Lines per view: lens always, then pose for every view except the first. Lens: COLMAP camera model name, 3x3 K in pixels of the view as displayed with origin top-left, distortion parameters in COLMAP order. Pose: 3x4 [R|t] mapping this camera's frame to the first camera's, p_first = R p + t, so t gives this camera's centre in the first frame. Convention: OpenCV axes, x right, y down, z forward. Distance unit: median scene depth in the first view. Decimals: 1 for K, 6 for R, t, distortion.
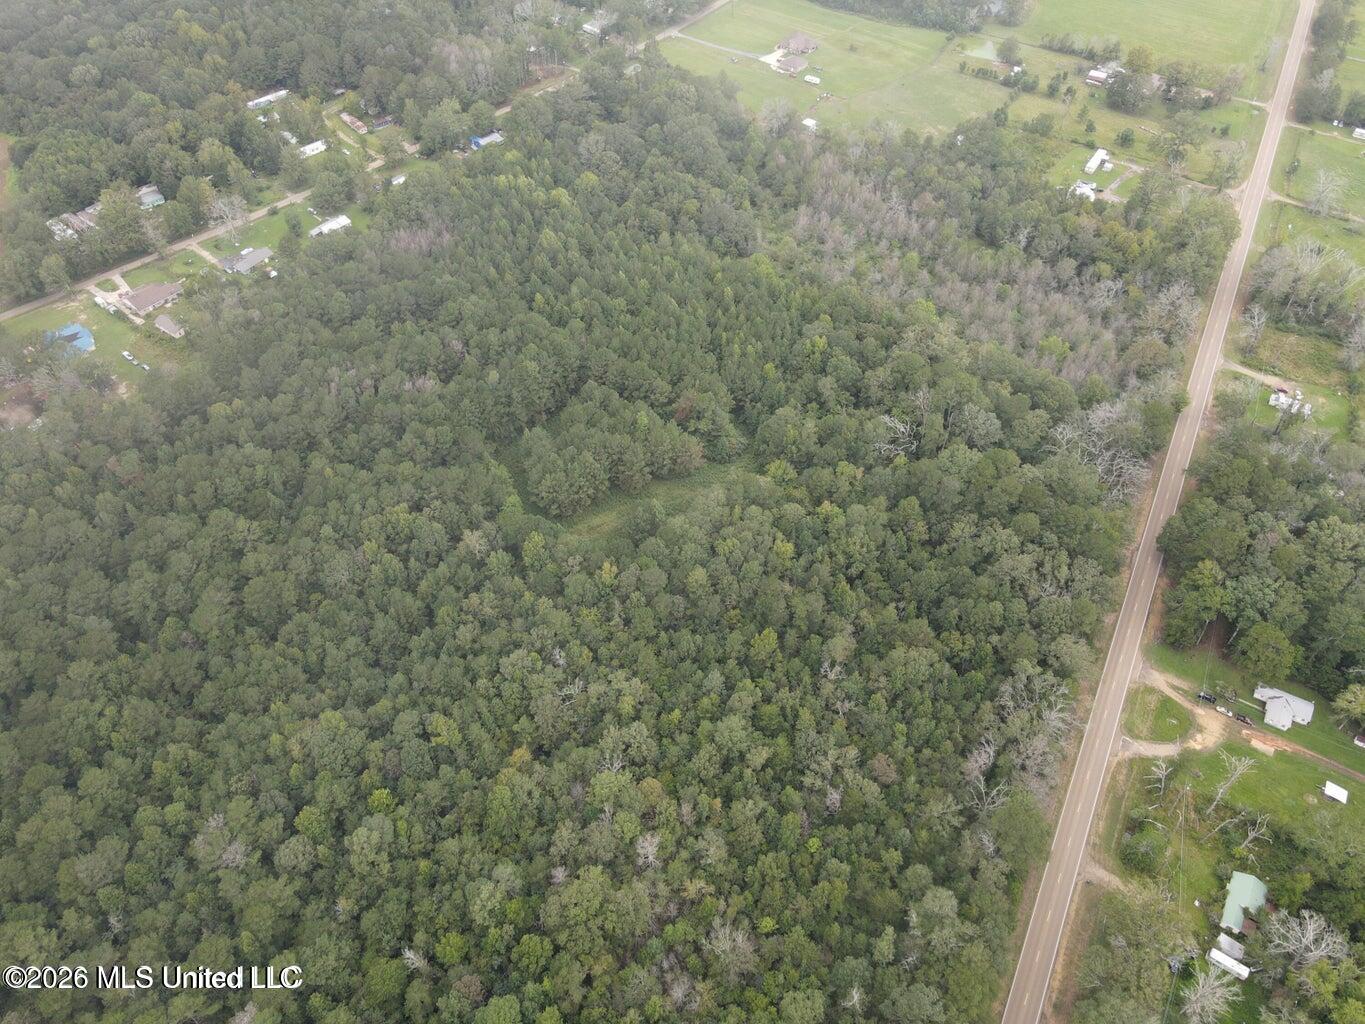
lens RADIAL K [[996.7, 0, 677.6], [0, 996.7, 529.4], [0, 0, 1]] dist [0.010956, 0.006525]
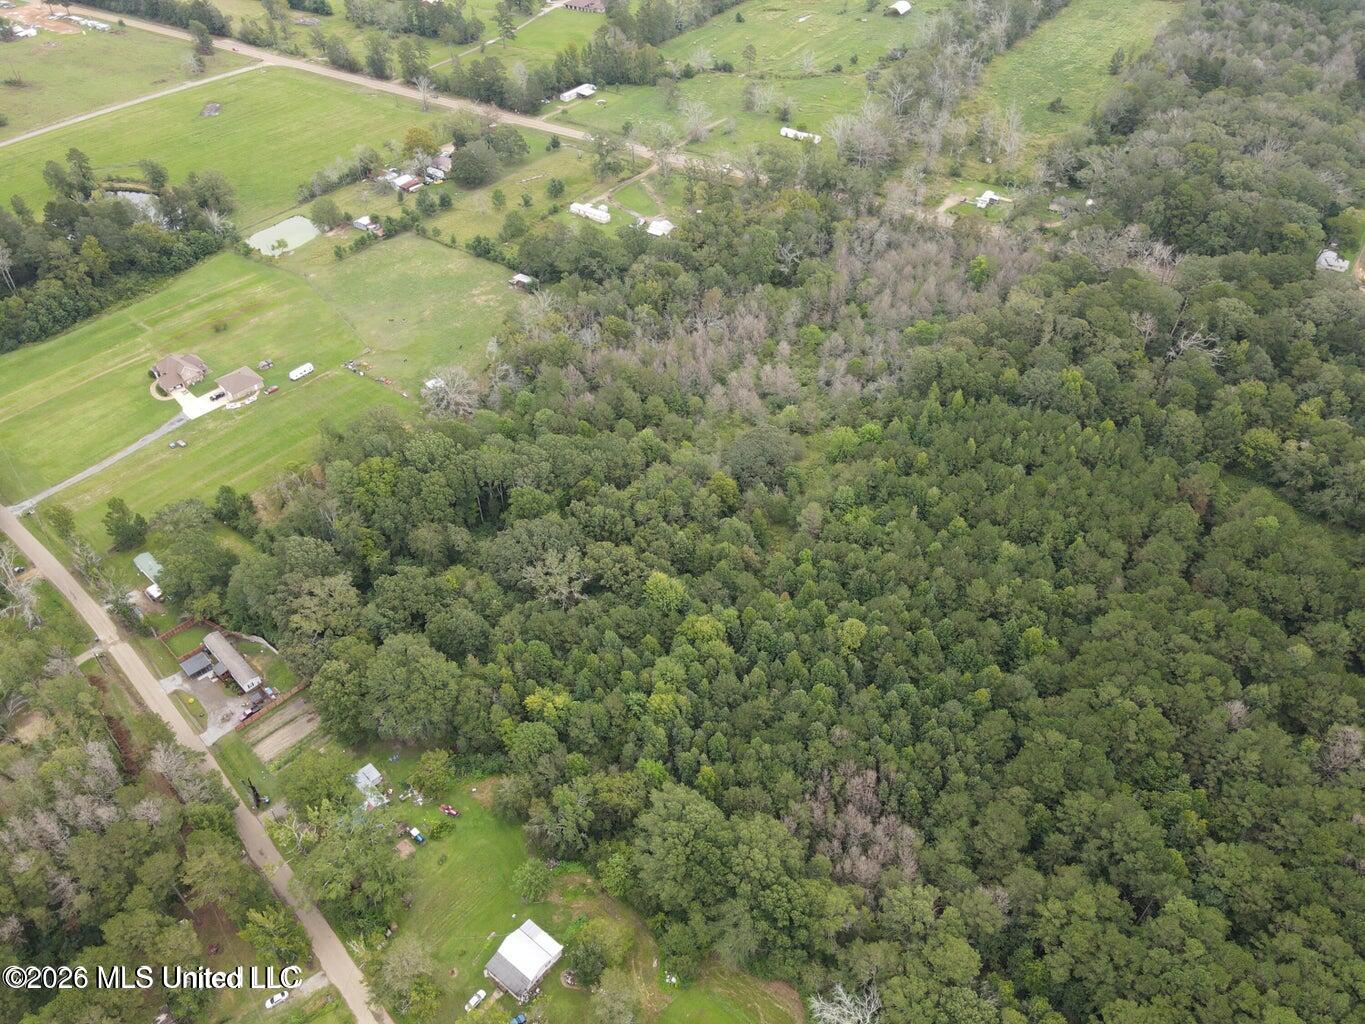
lens RADIAL K [[1010.8, 0, 682.5], [0, 1010.8, 512.0], [0, 0, 1]] dist [0.008484, 0.009058]
pose [[0.041615, -0.670451, 0.740786, -0.515900], [0.744698, 0.515110, 0.424367, -0.641731], [-0.666103, 0.534001, 0.520720, 0.702255]]
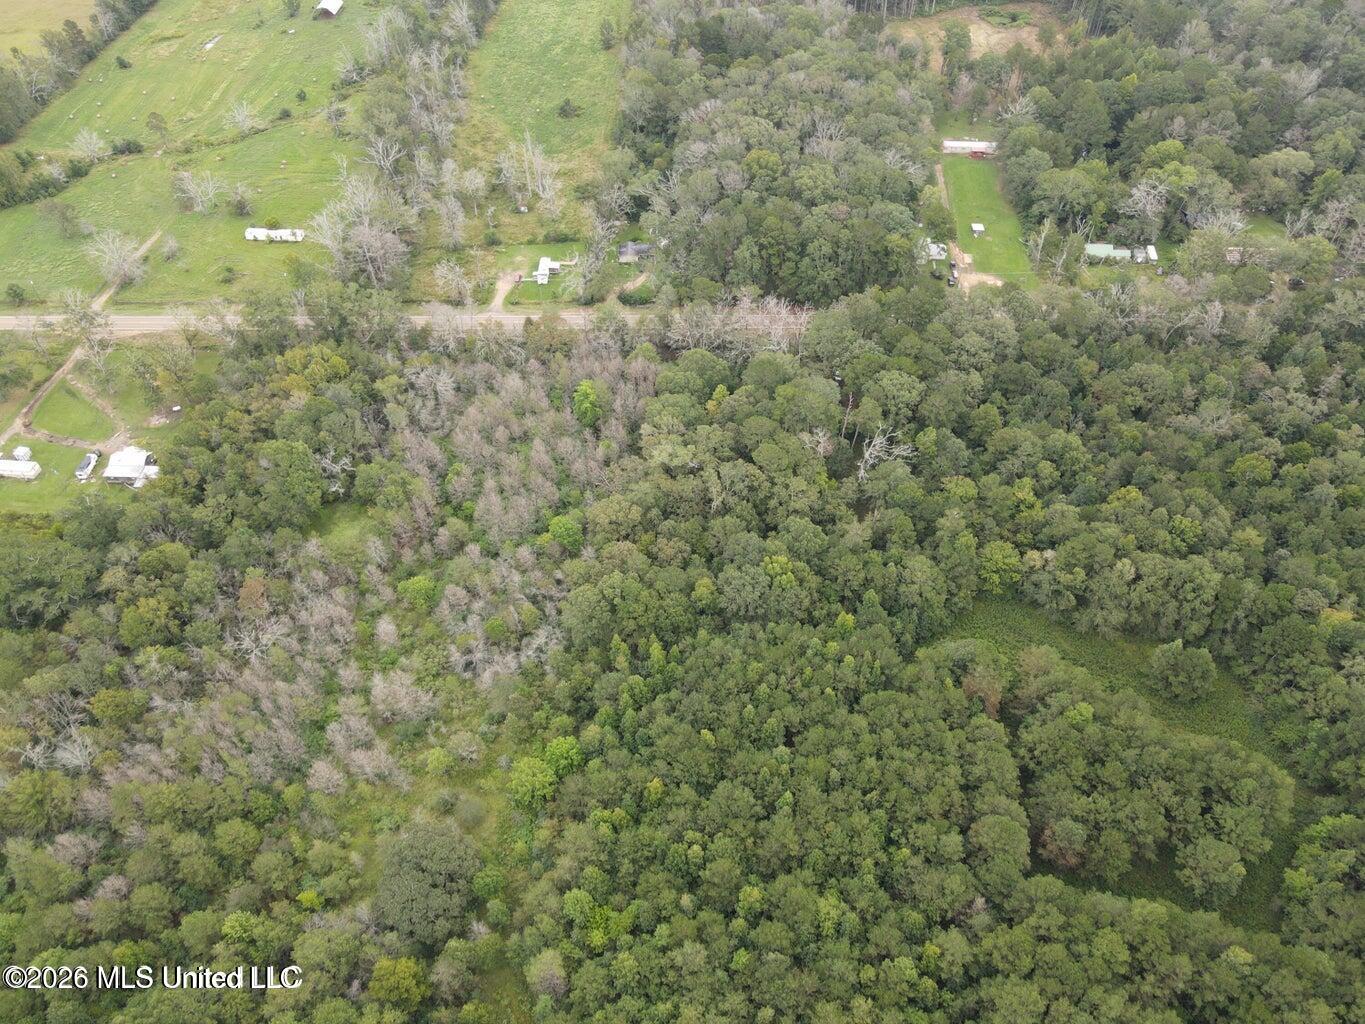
lens RADIAL K [[1001.7, 0, 680.6], [0, 1001.7, 517.3], [0, 0, 1]] dist [0.008255, 0.013008]
pose [[-0.461768, -0.647089, 0.606668, -0.179312], [0.665786, 0.199068, 0.719097, -0.606621], [-0.586088, 0.735968, 0.338899, 0.668625]]
